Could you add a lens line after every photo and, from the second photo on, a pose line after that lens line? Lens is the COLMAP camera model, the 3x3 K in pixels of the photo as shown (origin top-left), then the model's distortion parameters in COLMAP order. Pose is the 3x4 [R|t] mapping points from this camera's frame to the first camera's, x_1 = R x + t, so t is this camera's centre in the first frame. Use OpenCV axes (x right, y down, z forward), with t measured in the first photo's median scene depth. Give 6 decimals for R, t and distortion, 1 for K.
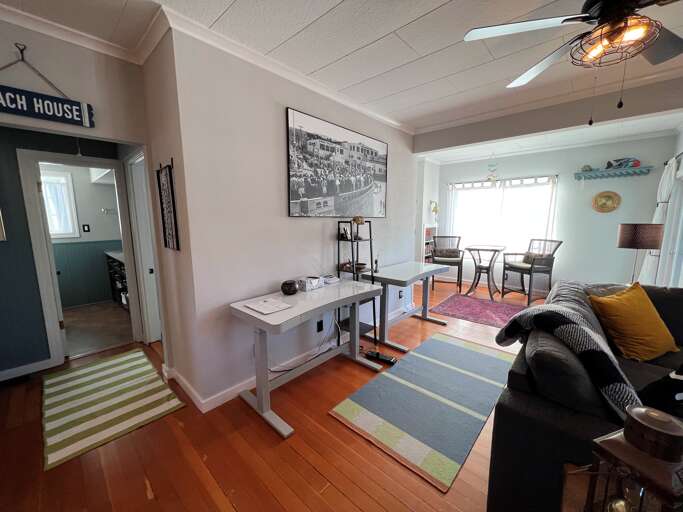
lens RADIAL K [[273.3, 0, 343.9], [0, 273.3, 257.8], [0, 0, 1]] dist [-0.000044, -0.000216]
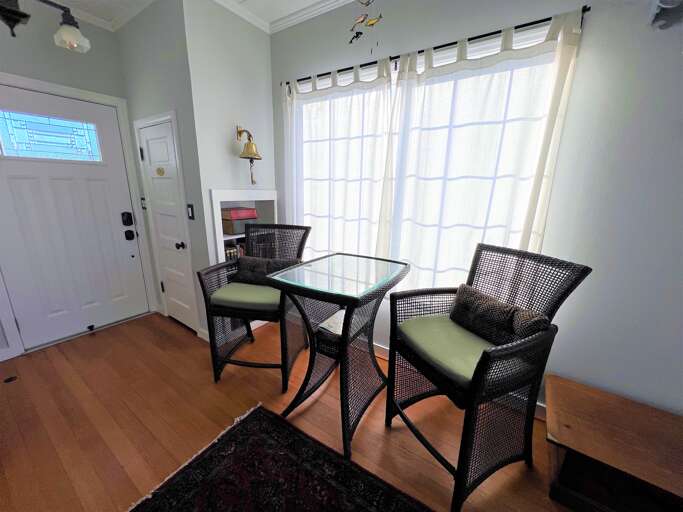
lens RADIAL K [[273.3, 0, 340.8], [0, 273.3, 258.7], [0, 0, 1]] dist [-0.000044, -0.000216]
pose [[0.990124, -0.005130, 0.140102, 0.808732], [-0.009912, 0.994268, 0.106459, -0.147370], [-0.139845, -0.106796, 0.984397, 1.188398]]
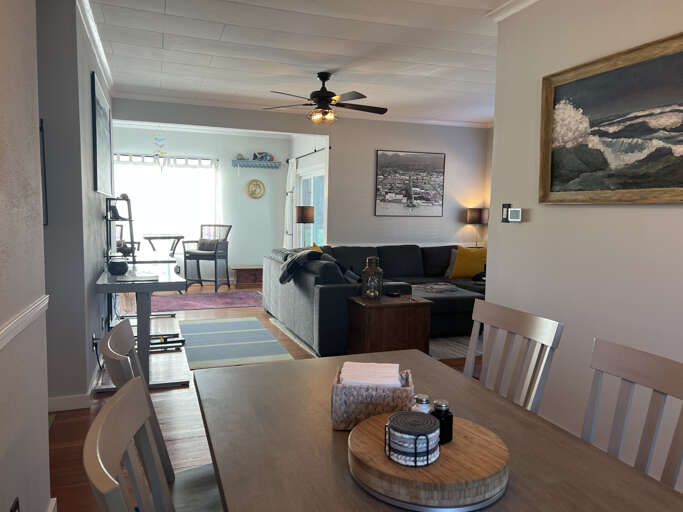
lens RADIAL K [[515.5, 0, 341.2], [0, 515.5, 257.6], [0, 0, 1]] dist [0.044244, -0.035646]
pose [[0.466215, -0.067594, 0.882085, -1.091334], [0.108118, 0.993956, 0.019022, 0.099958], [-0.878040, 0.086501, 0.470705, -0.387806]]
